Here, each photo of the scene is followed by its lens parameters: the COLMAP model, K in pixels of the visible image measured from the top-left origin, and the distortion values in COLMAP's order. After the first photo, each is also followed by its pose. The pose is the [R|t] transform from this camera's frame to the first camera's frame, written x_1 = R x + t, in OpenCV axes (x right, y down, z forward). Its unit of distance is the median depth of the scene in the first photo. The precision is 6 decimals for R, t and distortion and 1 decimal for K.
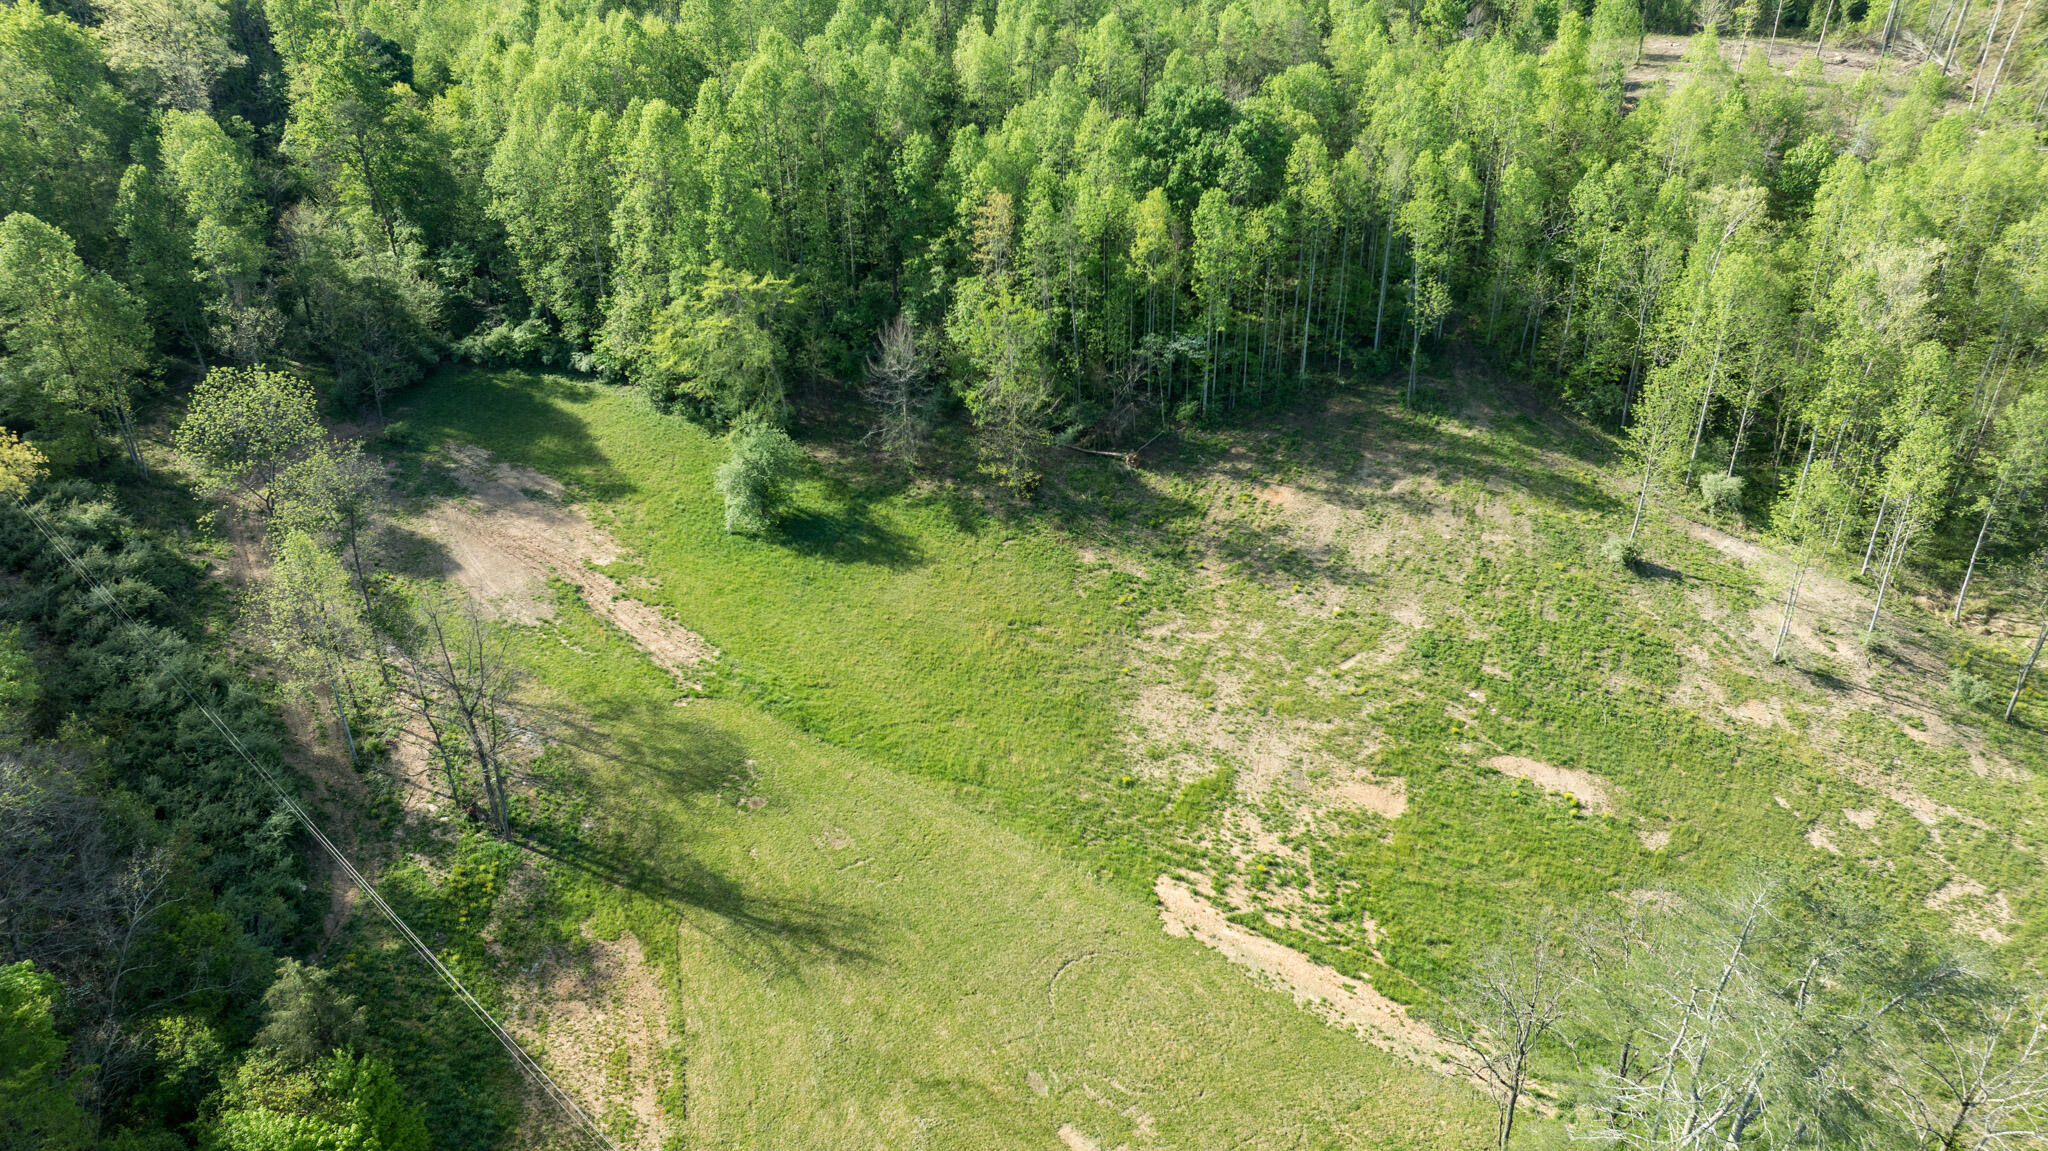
lens RADIAL K [[1438.9, 0, 1024.0], [0, 1438.9, 575.5], [0, 0, 1]] dist [-0.053364, 0.060348]
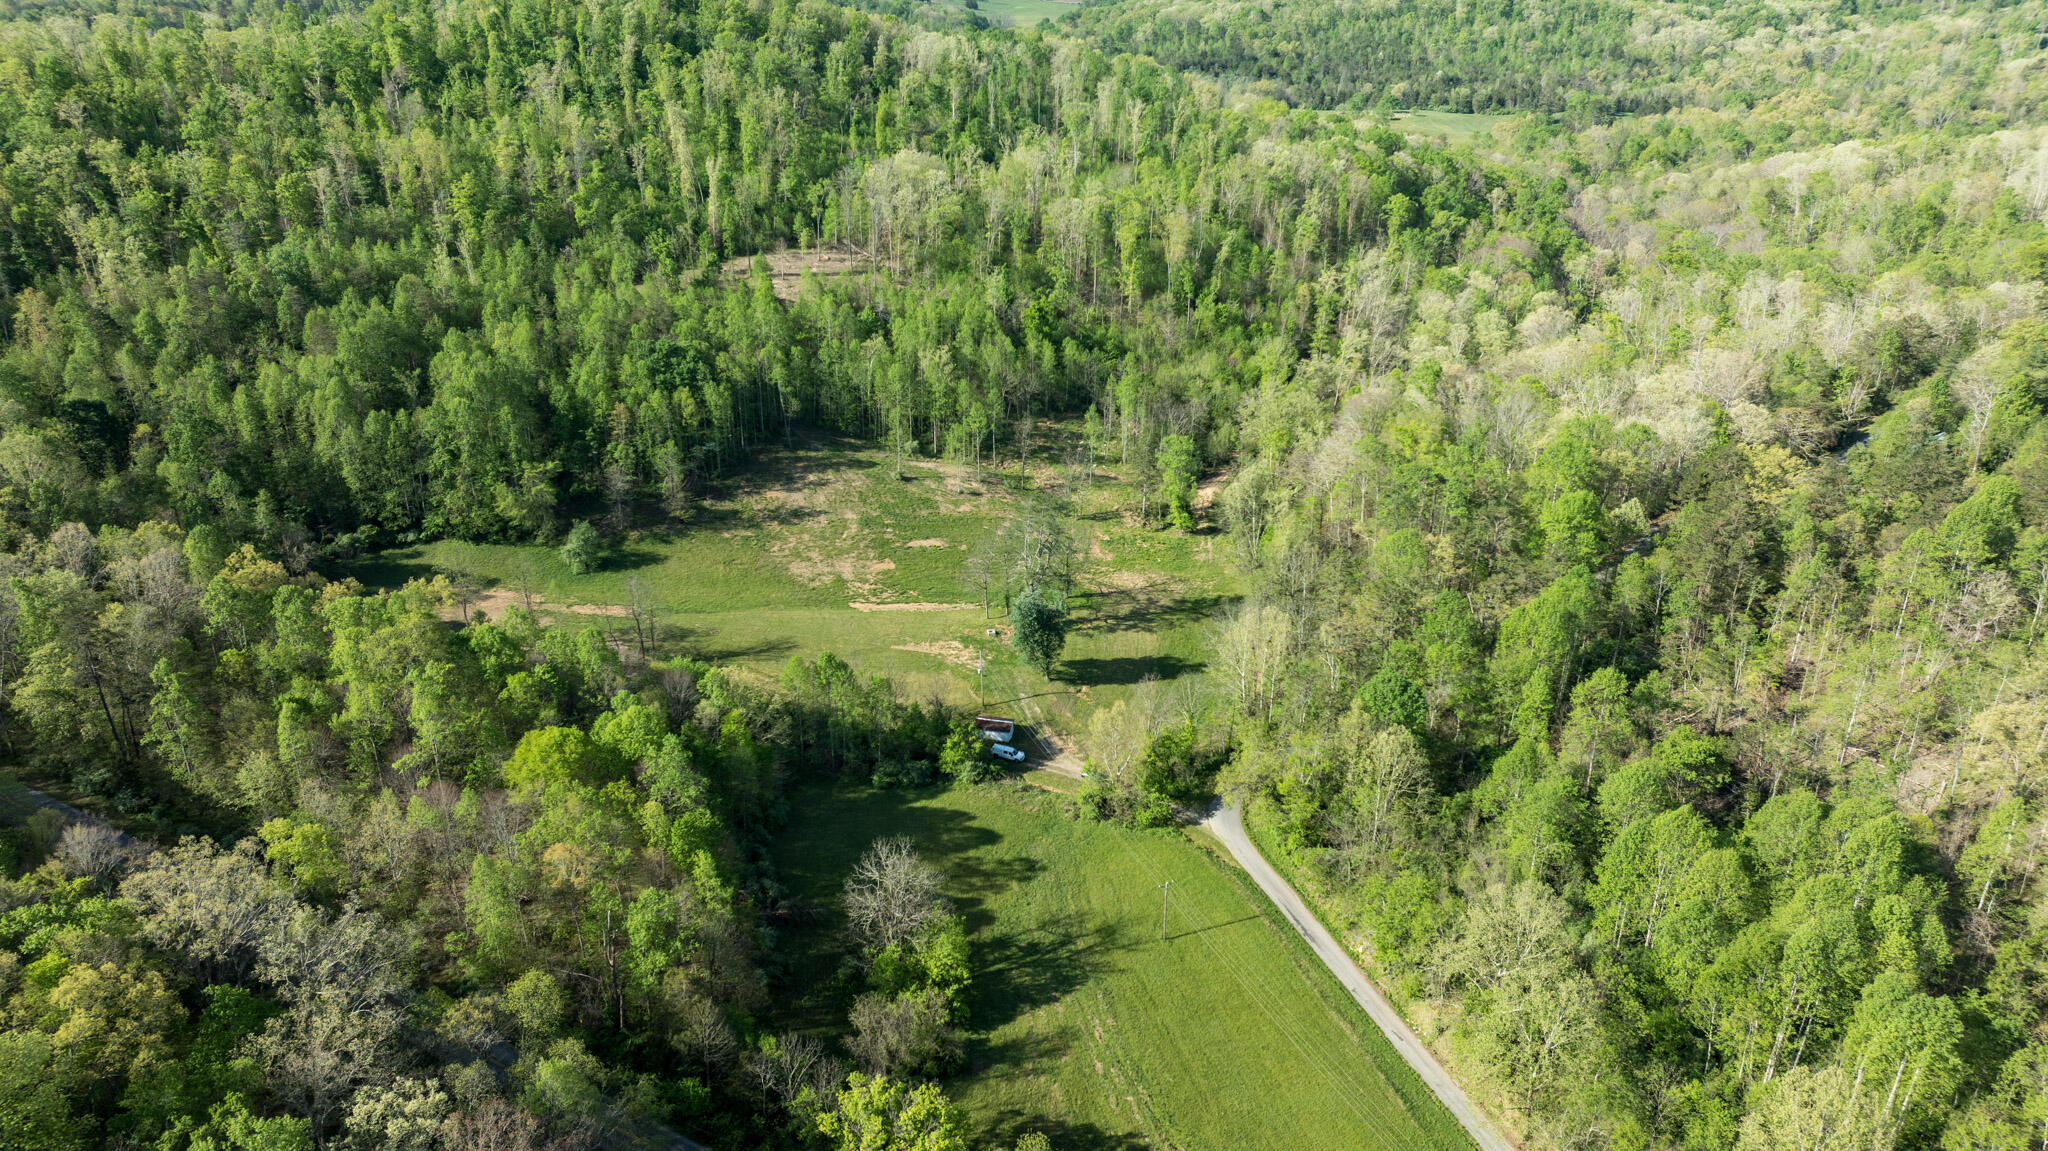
lens RADIAL K [[1438.9, 0, 1024.0], [0, 1438.9, 575.5], [0, 0, 1]] dist [-0.053364, 0.060348]
pose [[0.696919, -0.296649, 0.652919, -1.226744], [0.337728, 0.938920, 0.066103, 0.061369], [-0.632648, 0.174441, 0.754537, -1.163209]]
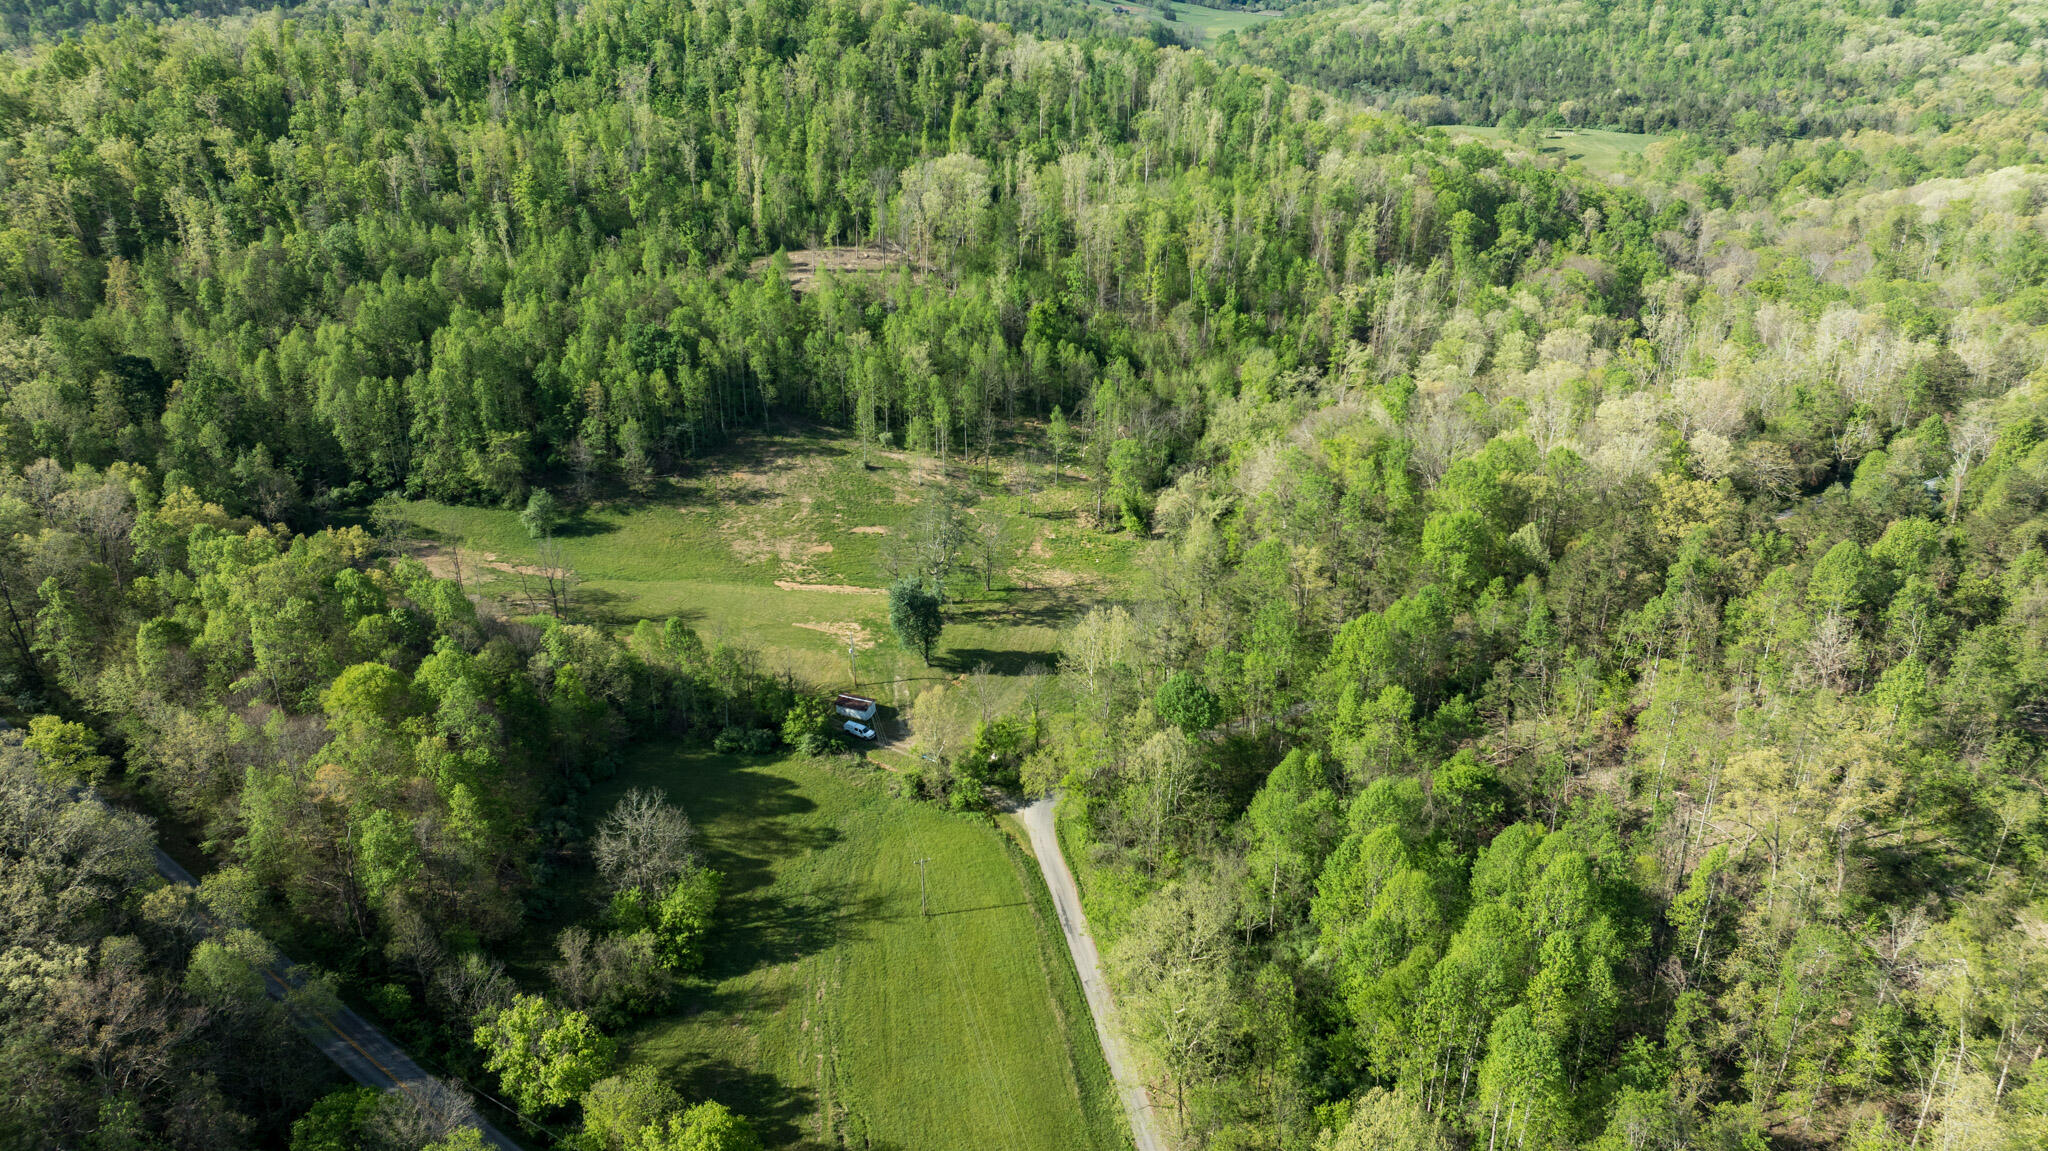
lens RADIAL K [[1438.9, 0, 1024.0], [0, 1438.9, 575.5], [0, 0, 1]] dist [-0.053364, 0.060348]
pose [[0.801488, -0.243400, 0.546236, -0.906522], [0.281436, 0.959469, 0.014587, 0.234627], [-0.527647, 0.142039, 0.837504, -1.476702]]
